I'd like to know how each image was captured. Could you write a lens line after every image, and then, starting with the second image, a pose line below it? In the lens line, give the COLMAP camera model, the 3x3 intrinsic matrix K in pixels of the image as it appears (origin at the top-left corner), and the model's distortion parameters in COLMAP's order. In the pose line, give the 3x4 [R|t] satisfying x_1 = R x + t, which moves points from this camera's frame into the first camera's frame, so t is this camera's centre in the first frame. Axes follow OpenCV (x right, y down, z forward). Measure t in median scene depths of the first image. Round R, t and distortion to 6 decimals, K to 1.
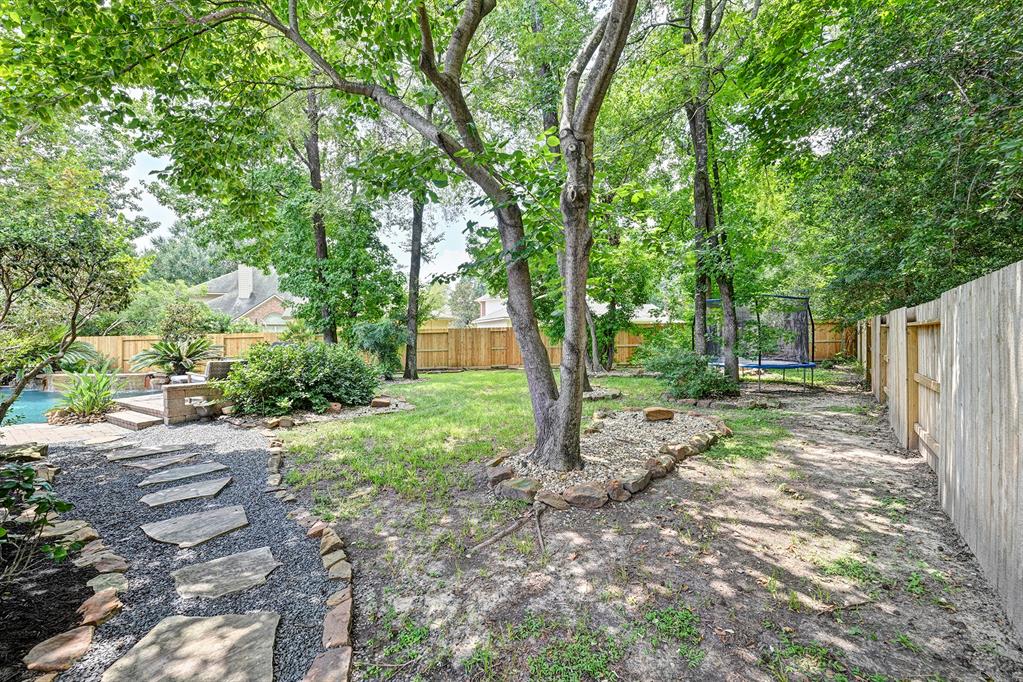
lens RADIAL K [[402.5, 0, 513.0], [0, 402.5, 340.6], [0, 0, 1]] dist [-0.000674, -0.000011]
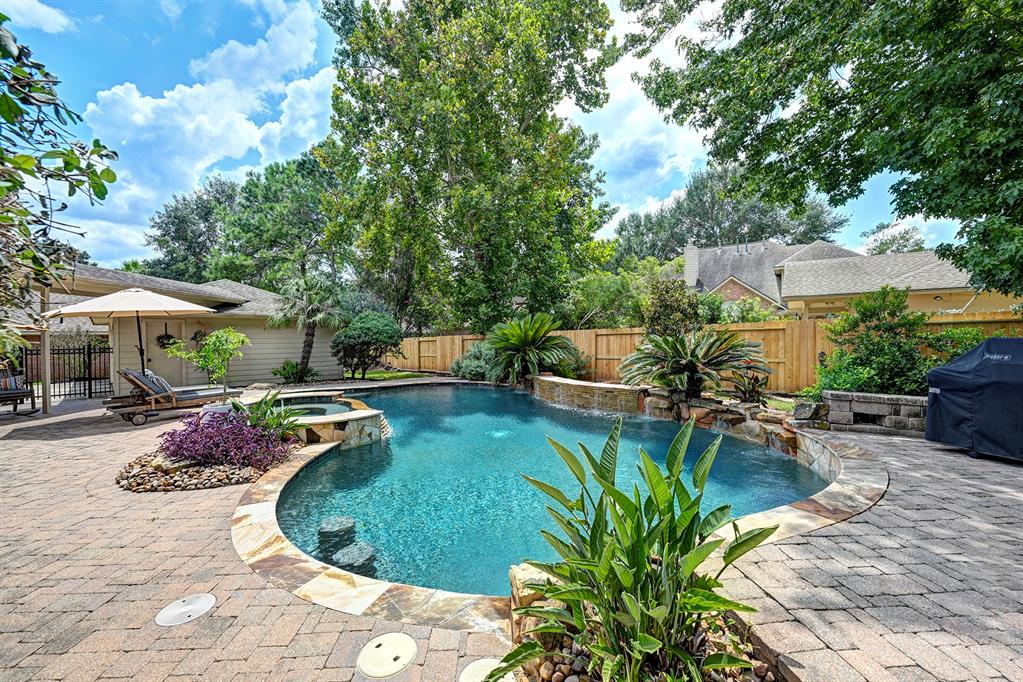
lens RADIAL K [[402.5, 0, 510.9], [0, 402.5, 342.9], [0, 0, 1]] dist [-0.000674, -0.000011]
pose [[0.599782, 0.015078, -0.800021, -0.413282], [-0.004796, 0.999872, 0.015249, 0.004095], [0.800149, -0.005310, 0.599778, 0.365423]]
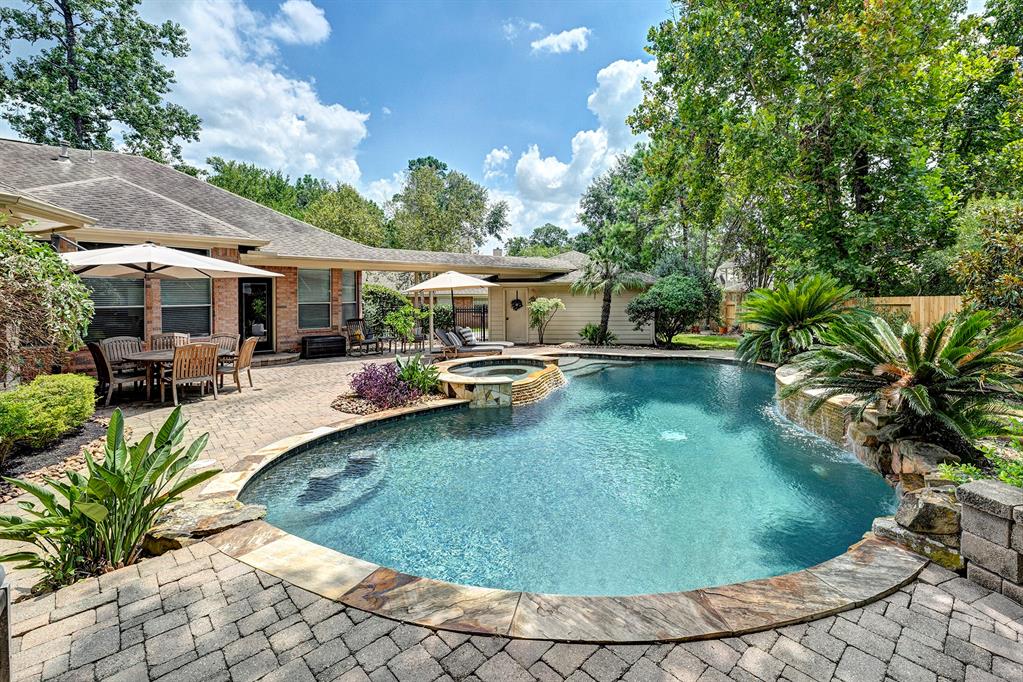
lens RADIAL K [[428.3, 0, 514.8], [0, 428.3, 297.9], [0, 0, 1]] dist [0.000946, 0.000182]
pose [[-0.207610, 0.005036, -0.978199, -0.293928], [0.001986, 0.999987, 0.004726, -0.031304], [0.978210, -0.000962, -0.207617, 0.862297]]
